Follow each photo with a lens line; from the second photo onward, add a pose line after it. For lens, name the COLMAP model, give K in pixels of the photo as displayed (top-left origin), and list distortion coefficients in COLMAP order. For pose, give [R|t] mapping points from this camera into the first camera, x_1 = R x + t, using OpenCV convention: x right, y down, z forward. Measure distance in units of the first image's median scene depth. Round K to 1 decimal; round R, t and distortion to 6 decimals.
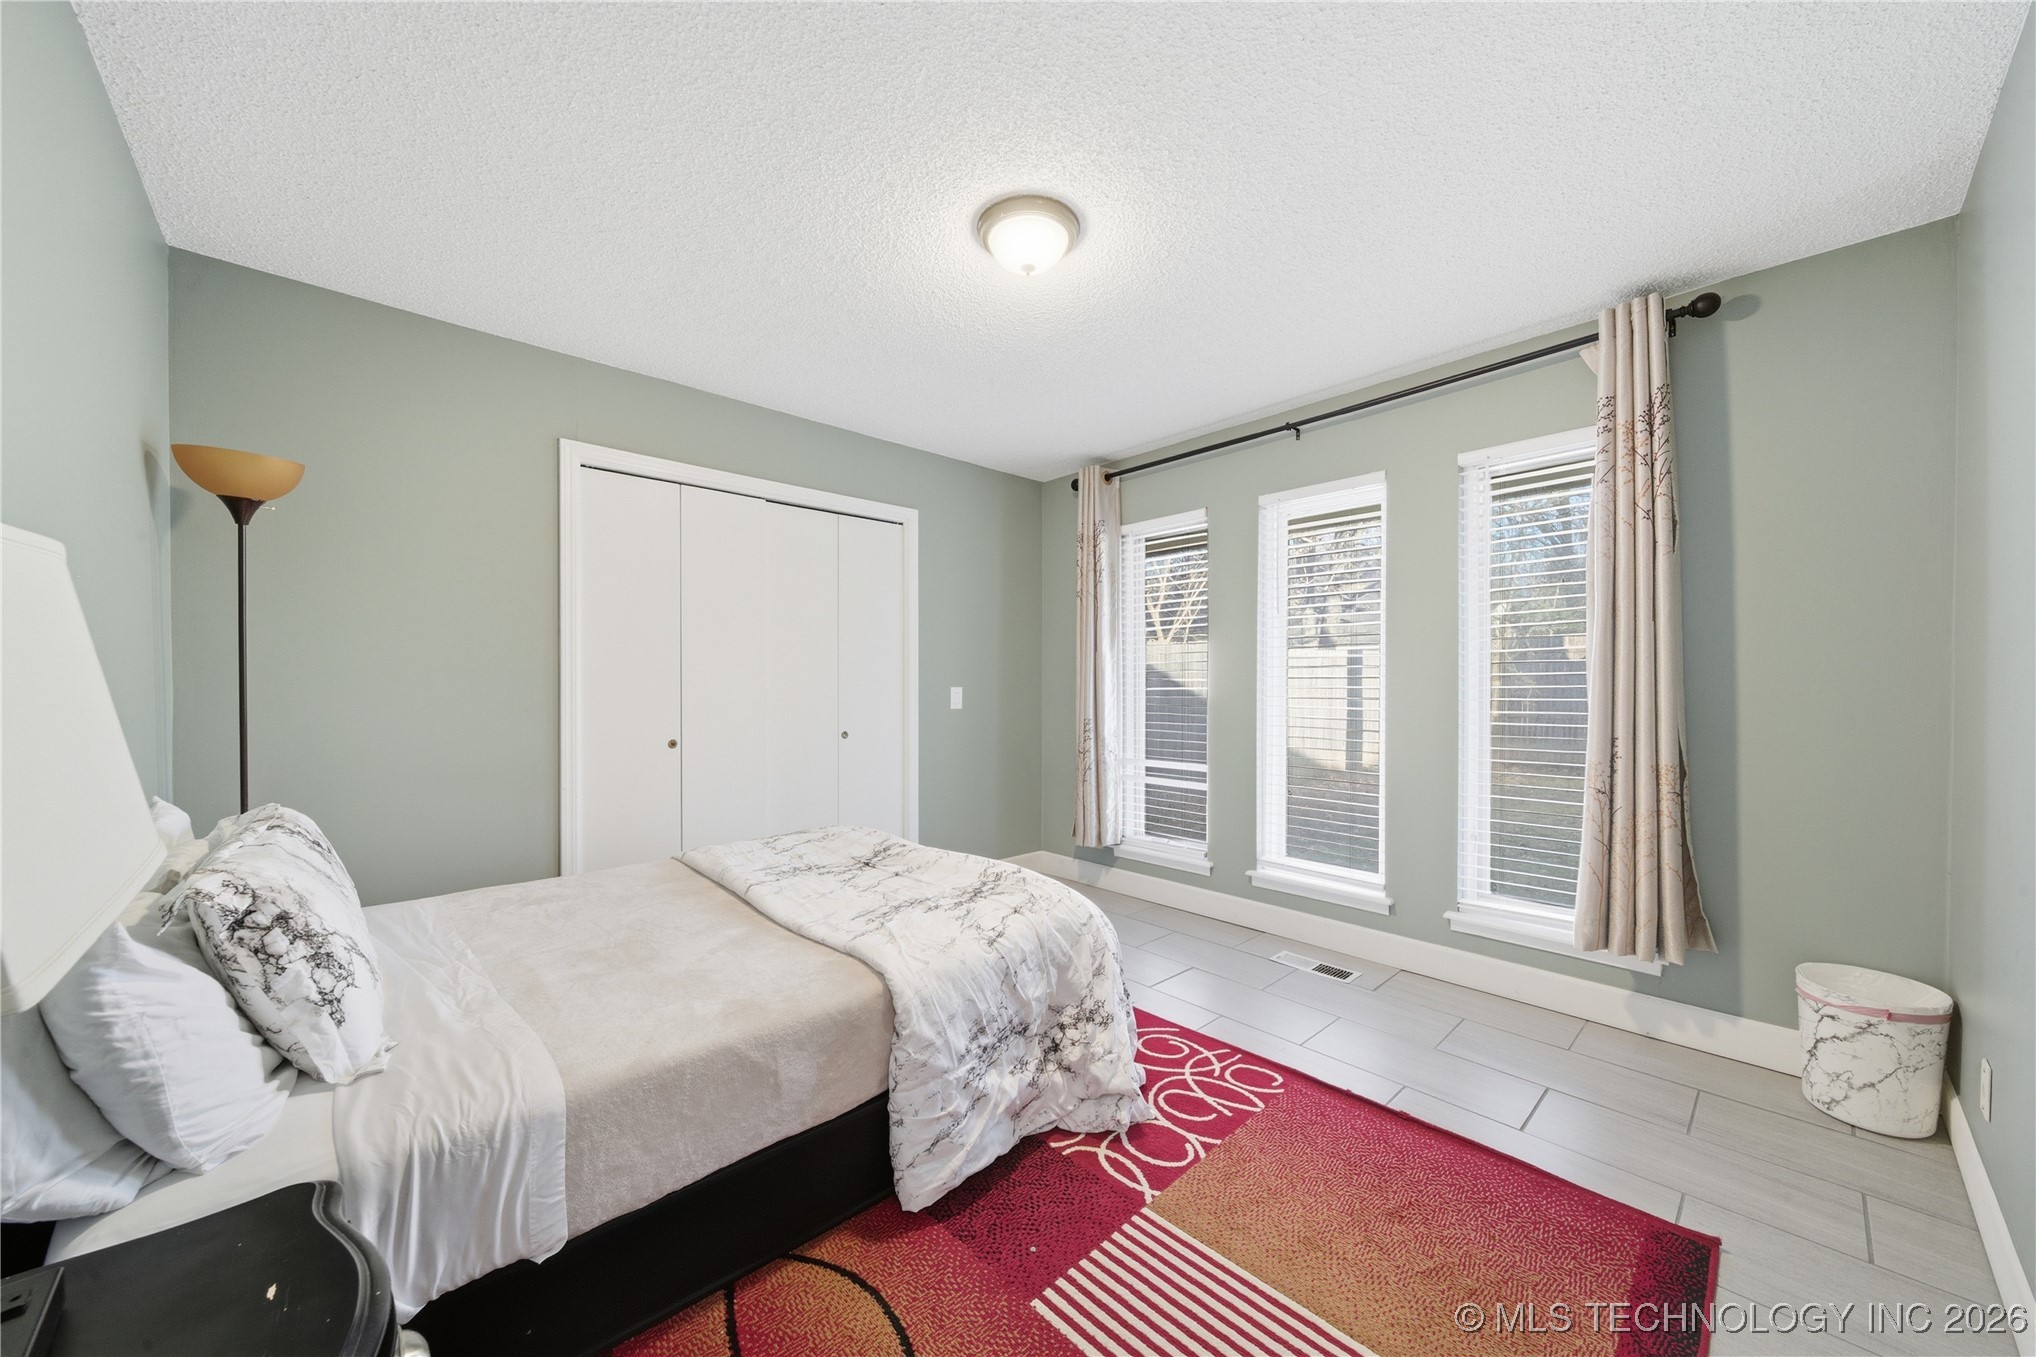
lens RADIAL K [[722.2, 0, 1028.8], [0, 722.2, 687.7], [0, 0, 1]] dist [-0.000001, -0.001342]
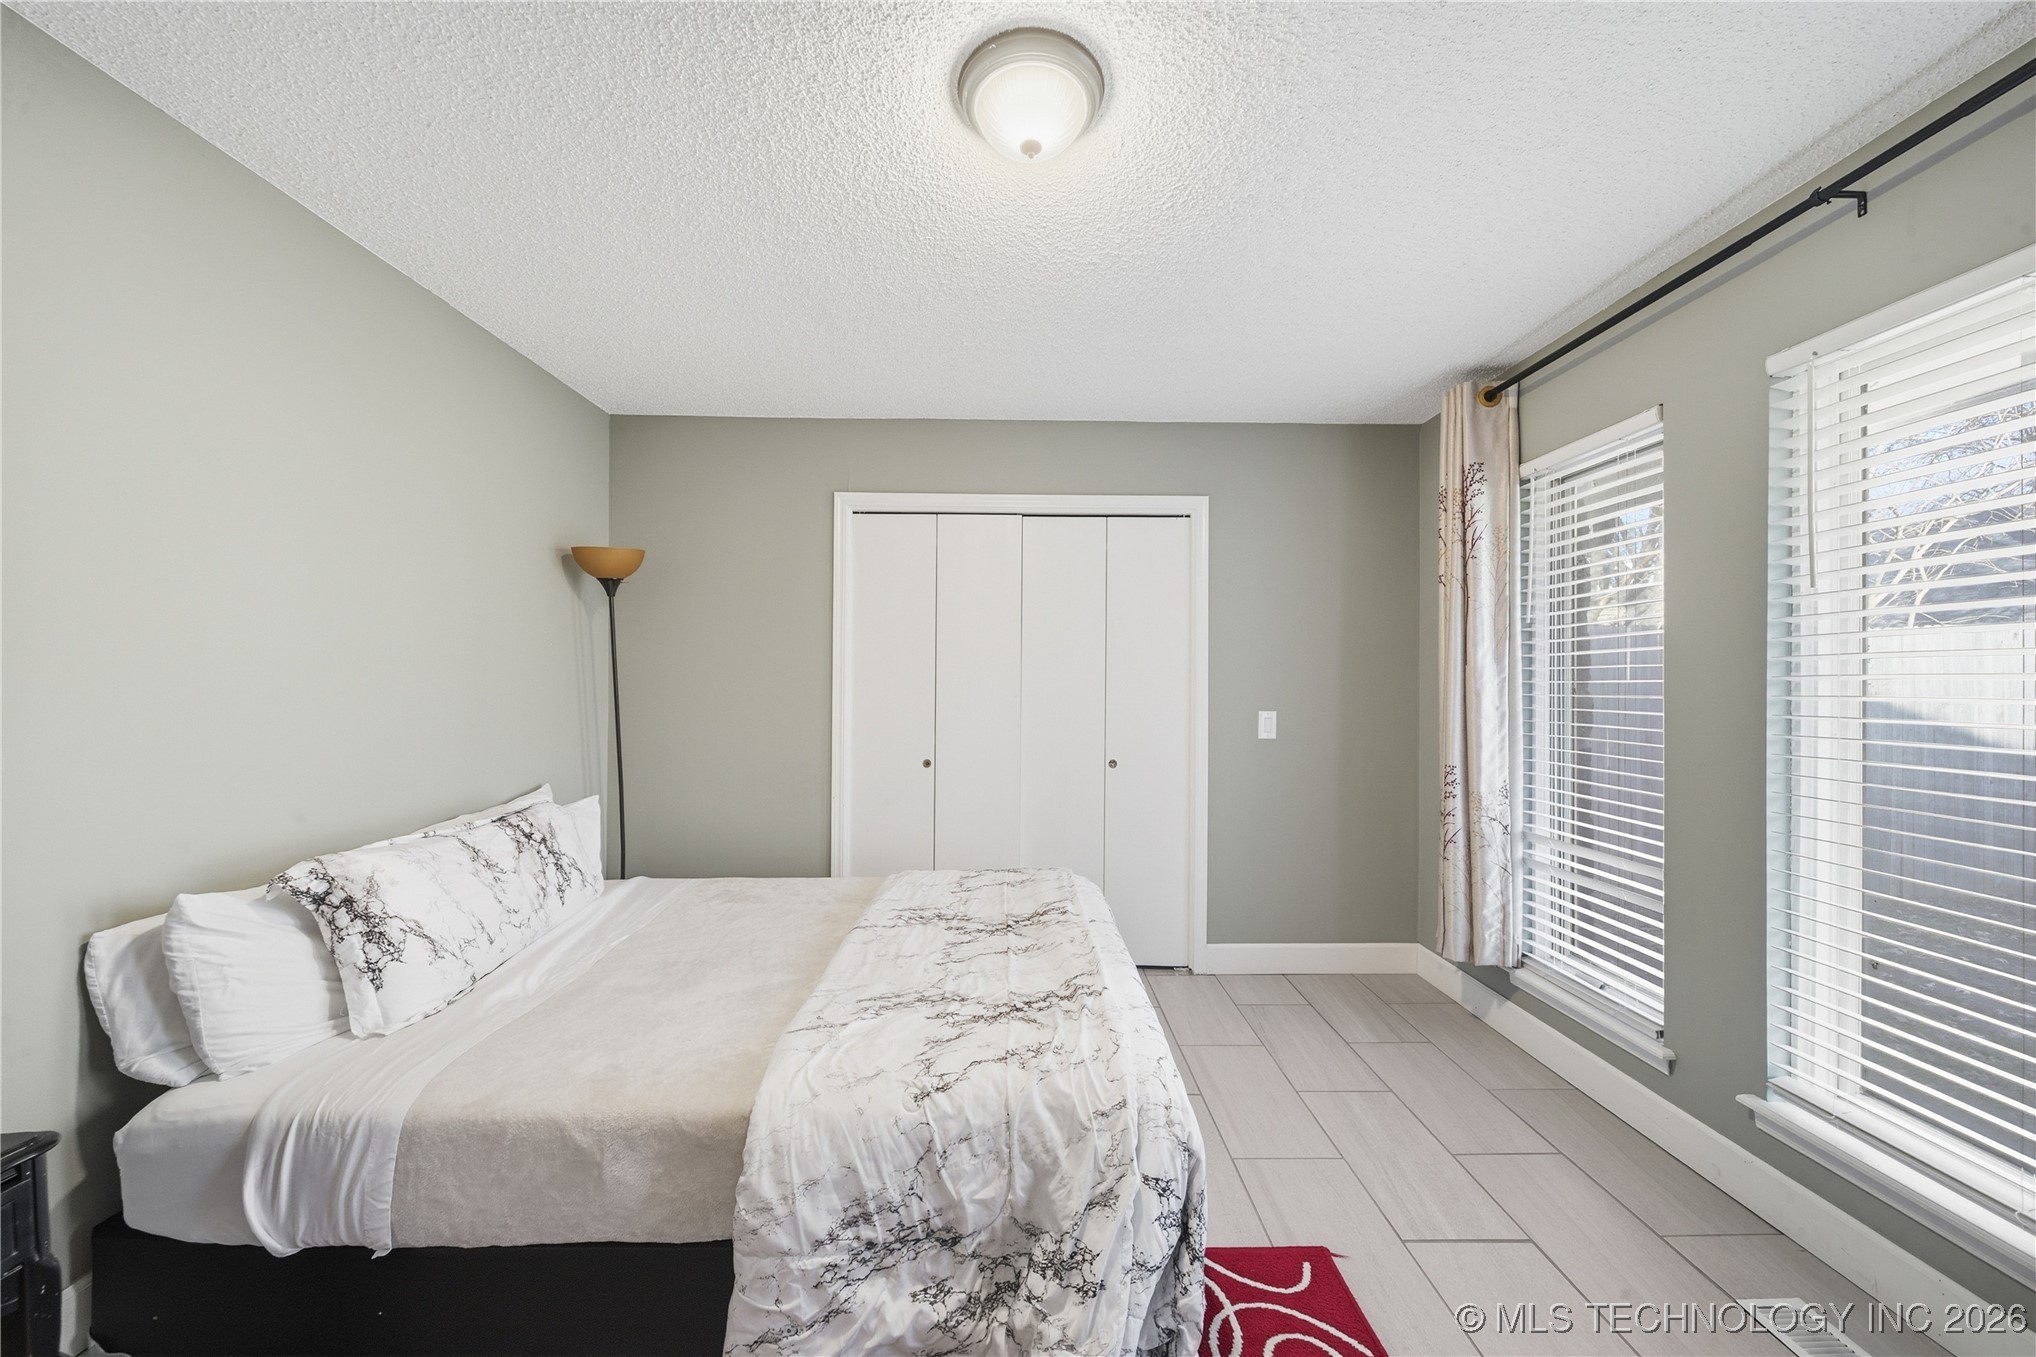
lens RADIAL K [[722.2, 0, 1025.0], [0, 722.2, 674.5], [0, 0, 1]] dist [-0.000001, -0.001342]
pose [[0.738974, -0.003972, -0.673722, 0.520950], [-0.007002, 0.999883, -0.013574, -0.062055], [0.673697, 0.014748, 0.738860, 0.532555]]
